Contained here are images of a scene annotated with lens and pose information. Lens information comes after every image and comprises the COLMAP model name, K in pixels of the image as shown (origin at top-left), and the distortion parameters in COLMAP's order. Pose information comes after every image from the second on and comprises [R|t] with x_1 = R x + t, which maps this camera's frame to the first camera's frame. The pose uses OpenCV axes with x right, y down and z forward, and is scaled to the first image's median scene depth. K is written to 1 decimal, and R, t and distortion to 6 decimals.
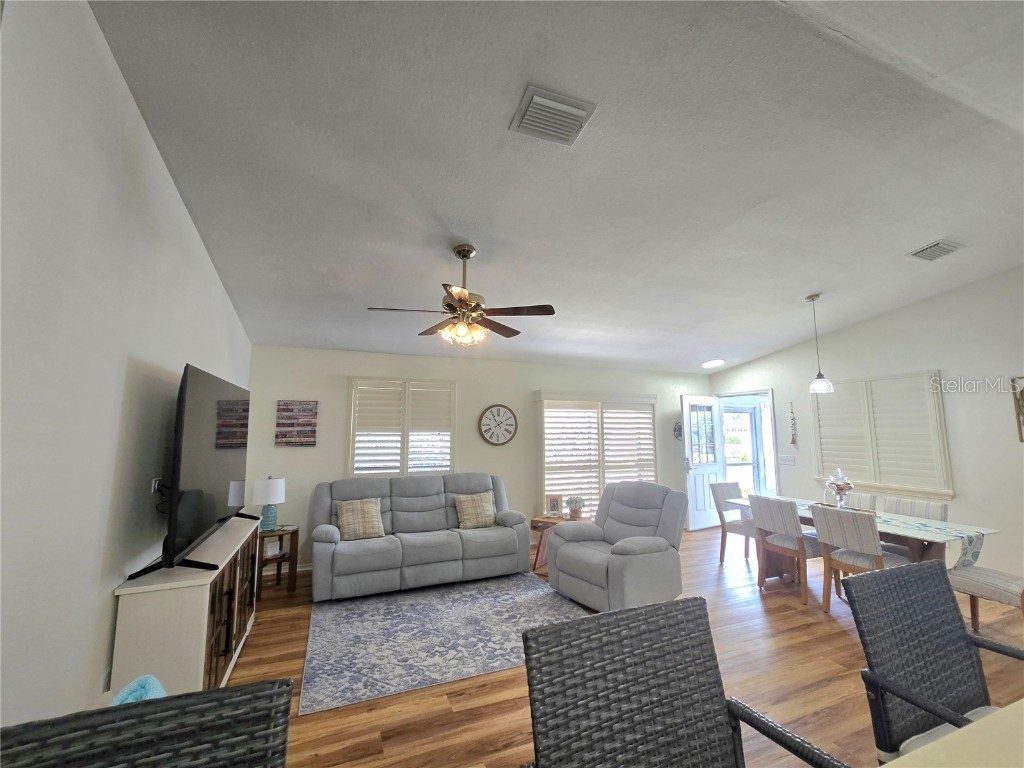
lens RADIAL K [[418.3, 0, 506.1], [0, 418.3, 381.1], [0, 0, 1]] dist [0.003162, 0.000459]
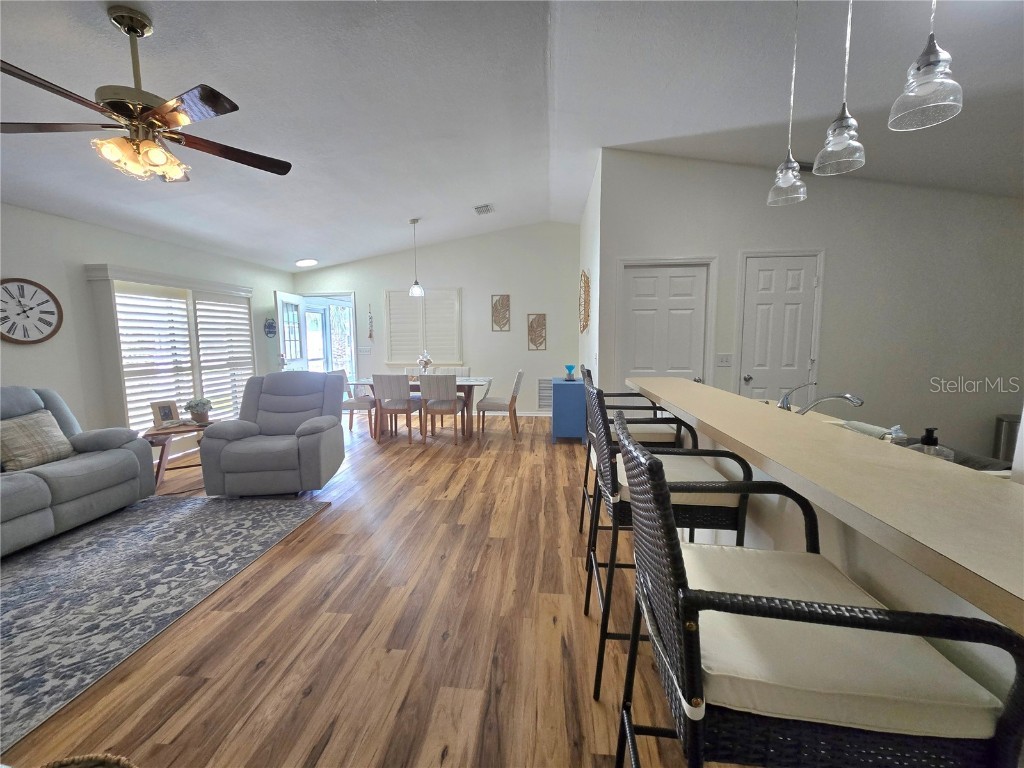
lens RADIAL K [[418.3, 0, 493.2], [0, 418.3, 379.6], [0, 0, 1]] dist [0.003162, 0.000459]
pose [[0.487319, -0.095125, 0.868027, -0.325078], [-0.091388, 0.983034, 0.159035, 0.055264], [-0.868429, -0.156827, 0.470358, 0.100356]]
